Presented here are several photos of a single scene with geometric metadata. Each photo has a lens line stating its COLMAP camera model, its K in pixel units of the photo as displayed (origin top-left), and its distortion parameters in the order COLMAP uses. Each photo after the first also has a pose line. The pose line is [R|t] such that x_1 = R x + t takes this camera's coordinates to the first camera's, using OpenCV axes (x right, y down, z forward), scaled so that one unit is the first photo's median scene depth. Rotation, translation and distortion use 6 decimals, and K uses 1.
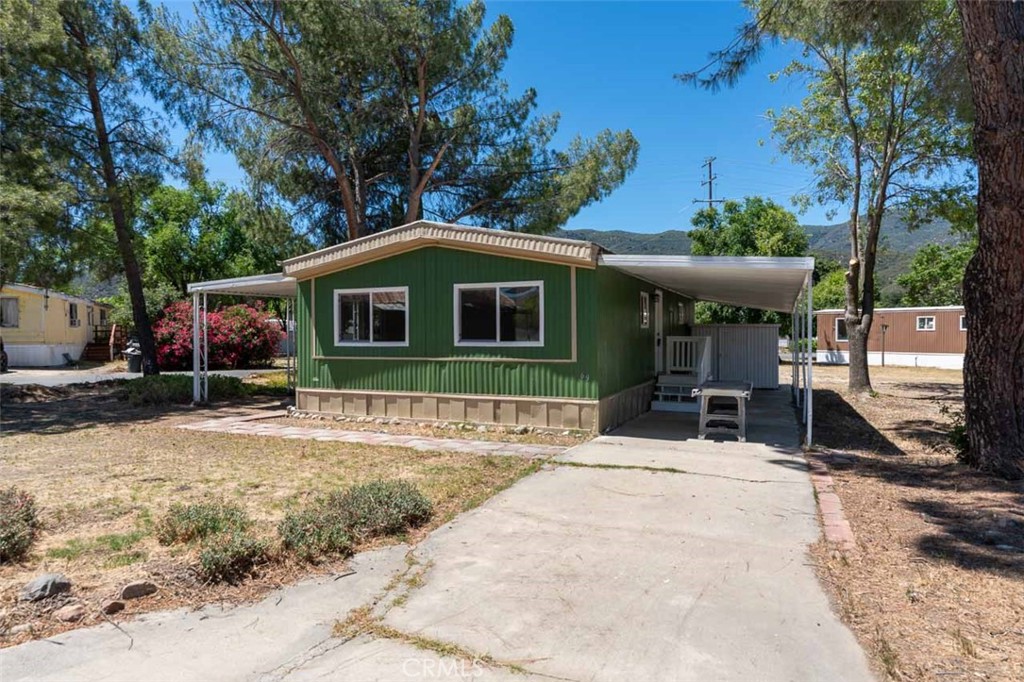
lens RADIAL K [[633.7, 0, 512.1], [0, 633.7, 344.3], [0, 0, 1]] dist [0.006910, 0.000665]
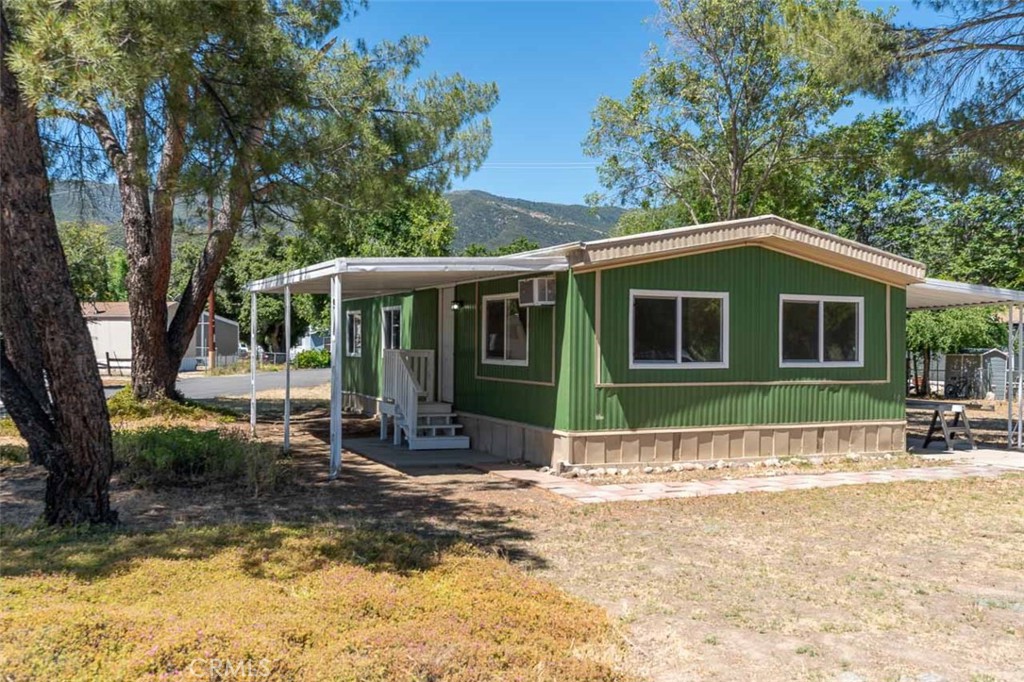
lens RADIAL K [[914.1, 0, 511.5], [0, 914.1, 342.6], [0, 0, 1]] dist [0.016202, -0.009529]
pose [[0.667664, 0.010642, 0.744386, -1.234379], [0.002189, 0.999865, -0.016257, -0.011206], [-0.744459, 0.012484, 0.667551, 0.450596]]
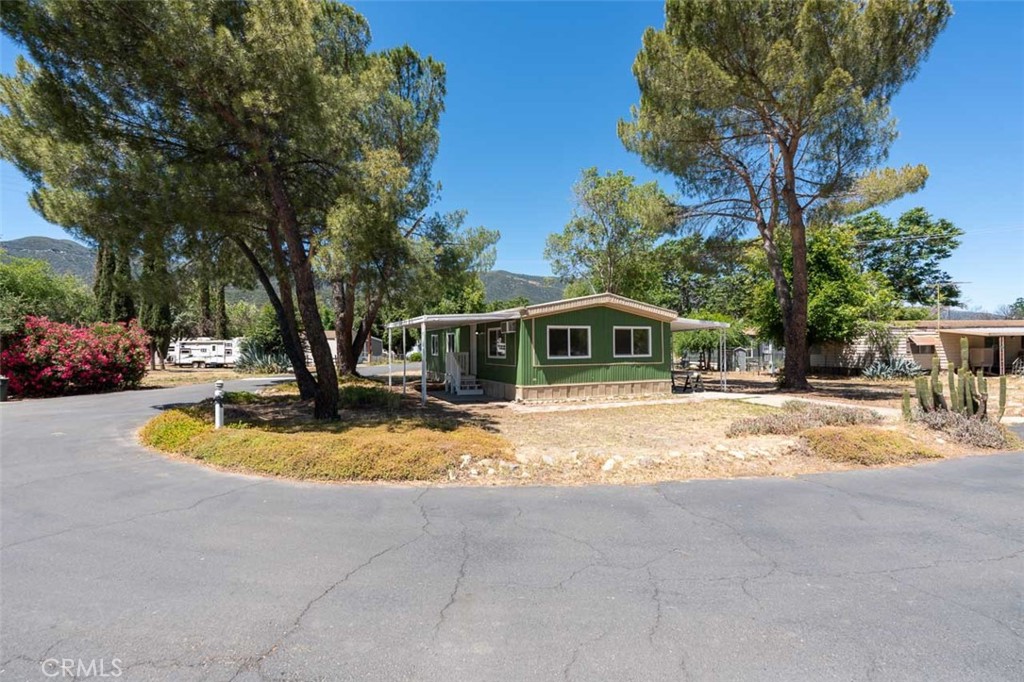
lens RADIAL K [[465.6, 0, 514.8], [0, 465.6, 335.6], [0, 0, 1]] dist [-0.008396, 0.001604]
pose [[0.676738, 0.018735, 0.735985, -1.368162], [0.017529, 0.998983, -0.041548, -0.010081], [-0.736015, 0.041018, 0.675721, 0.241860]]
